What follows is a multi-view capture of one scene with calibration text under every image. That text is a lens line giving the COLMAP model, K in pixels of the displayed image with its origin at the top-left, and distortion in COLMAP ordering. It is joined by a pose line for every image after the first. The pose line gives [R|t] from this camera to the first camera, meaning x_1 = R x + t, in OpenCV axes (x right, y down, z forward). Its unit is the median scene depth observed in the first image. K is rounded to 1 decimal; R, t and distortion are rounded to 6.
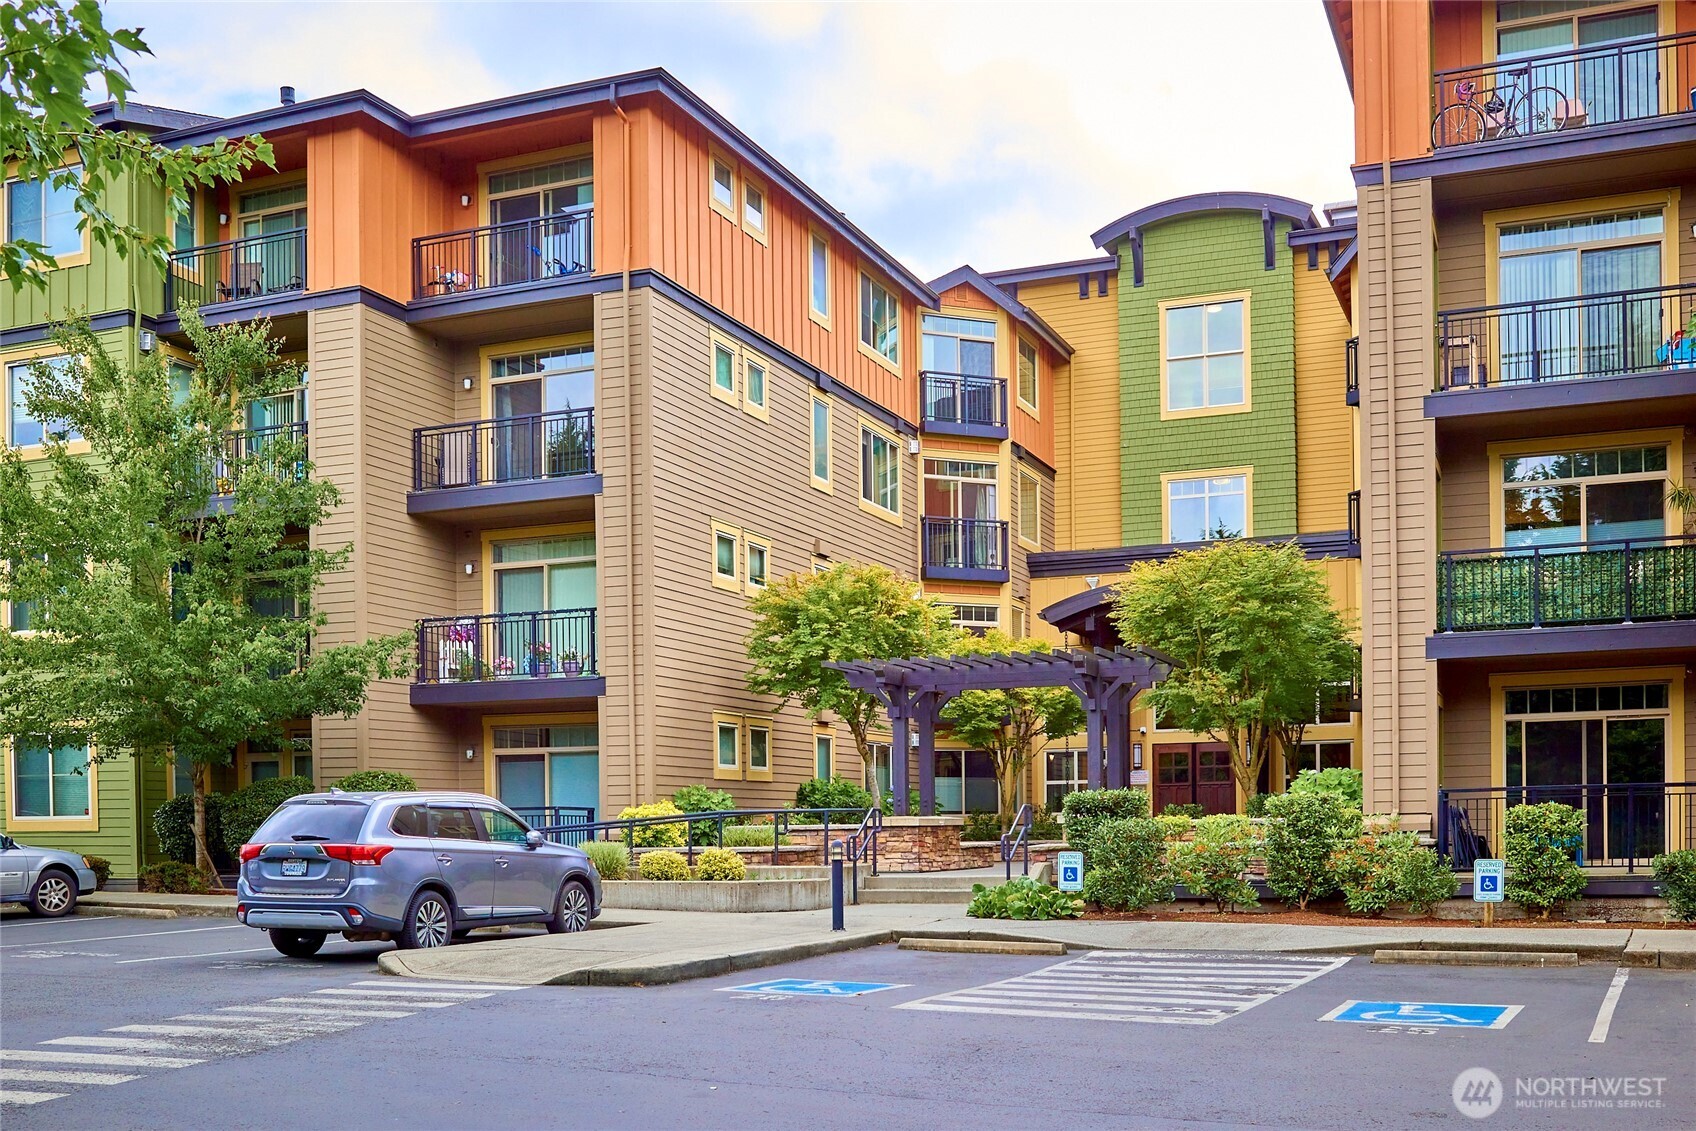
lens RADIAL K [[1784.5, 0, 849.5], [0, 1784.5, 847.3], [0, 0, 1]] dist [-0.014220, 0.001187]
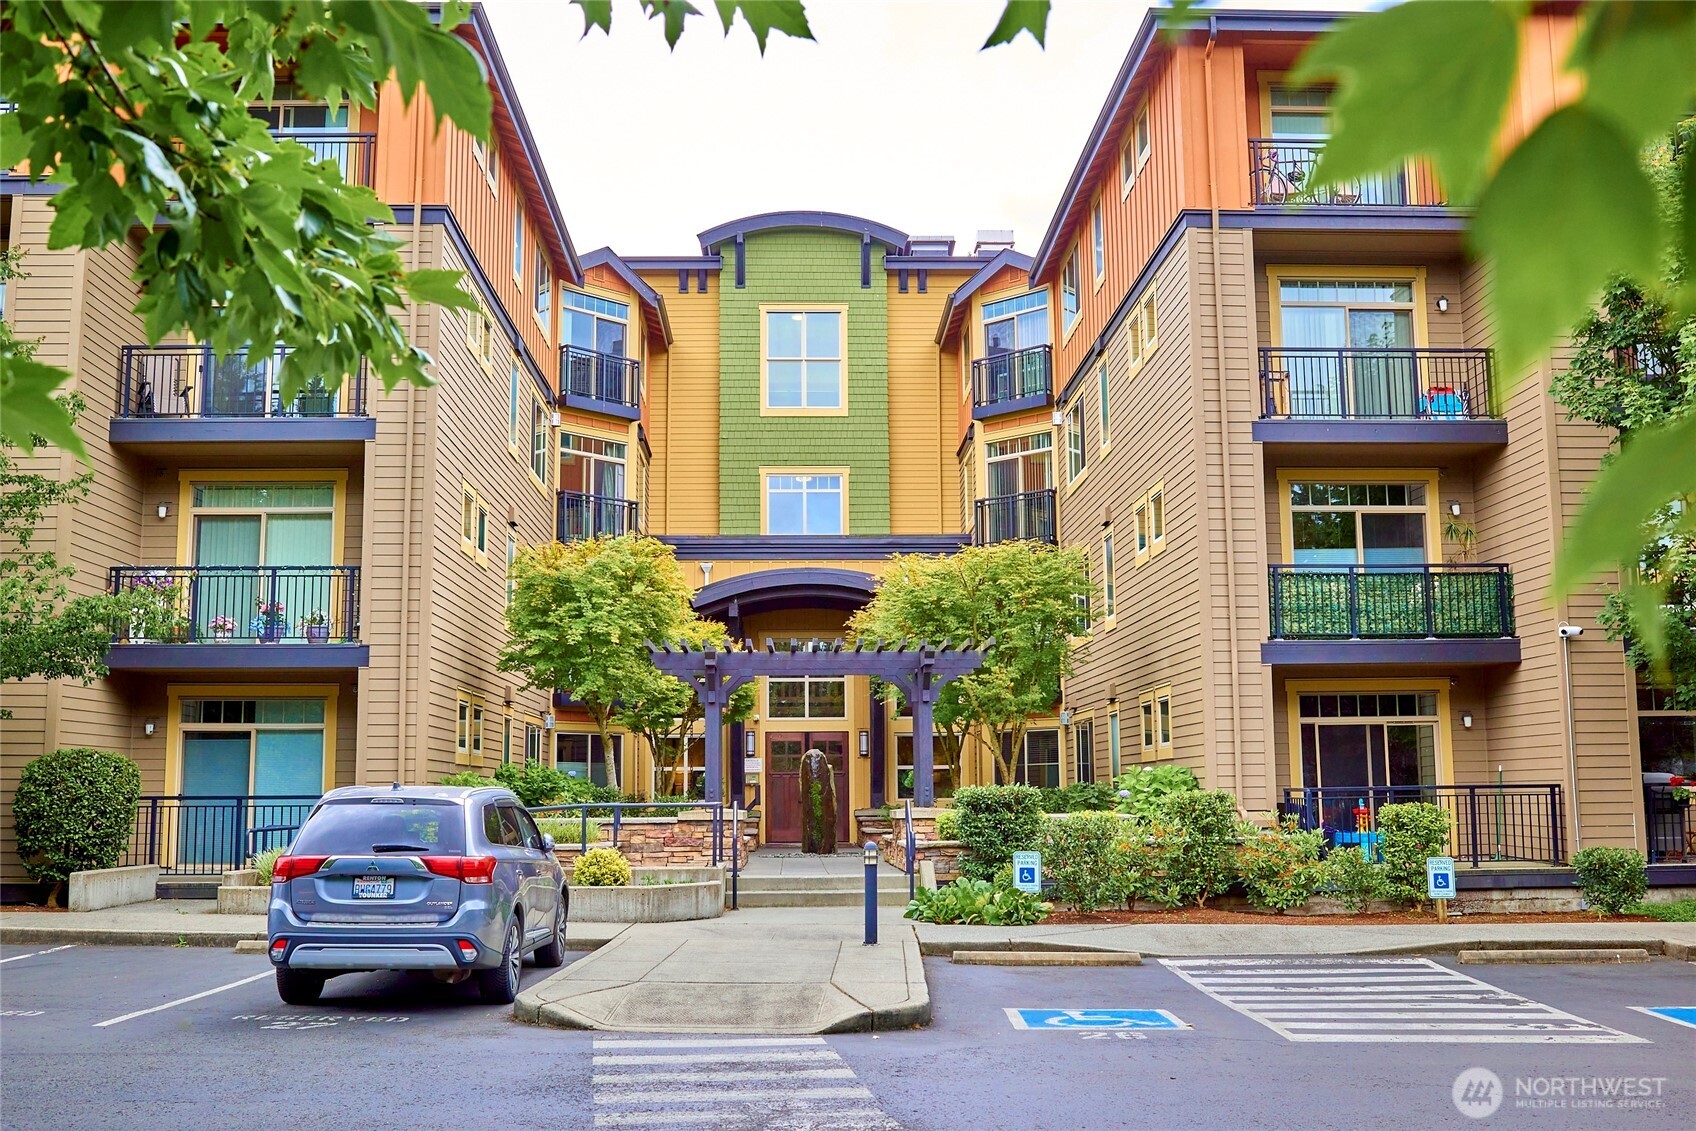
lens RADIAL K [[1721.7, 0, 848.0], [0, 1721.7, 565.5], [0, 0, 1]] dist [-0.039647, 0.010233]
pose [[0.913016, 0.060756, 0.403375, -0.229378], [-0.000214, 0.988917, -0.148467, -0.008367], [-0.407925, 0.135467, 0.902910, 0.121443]]
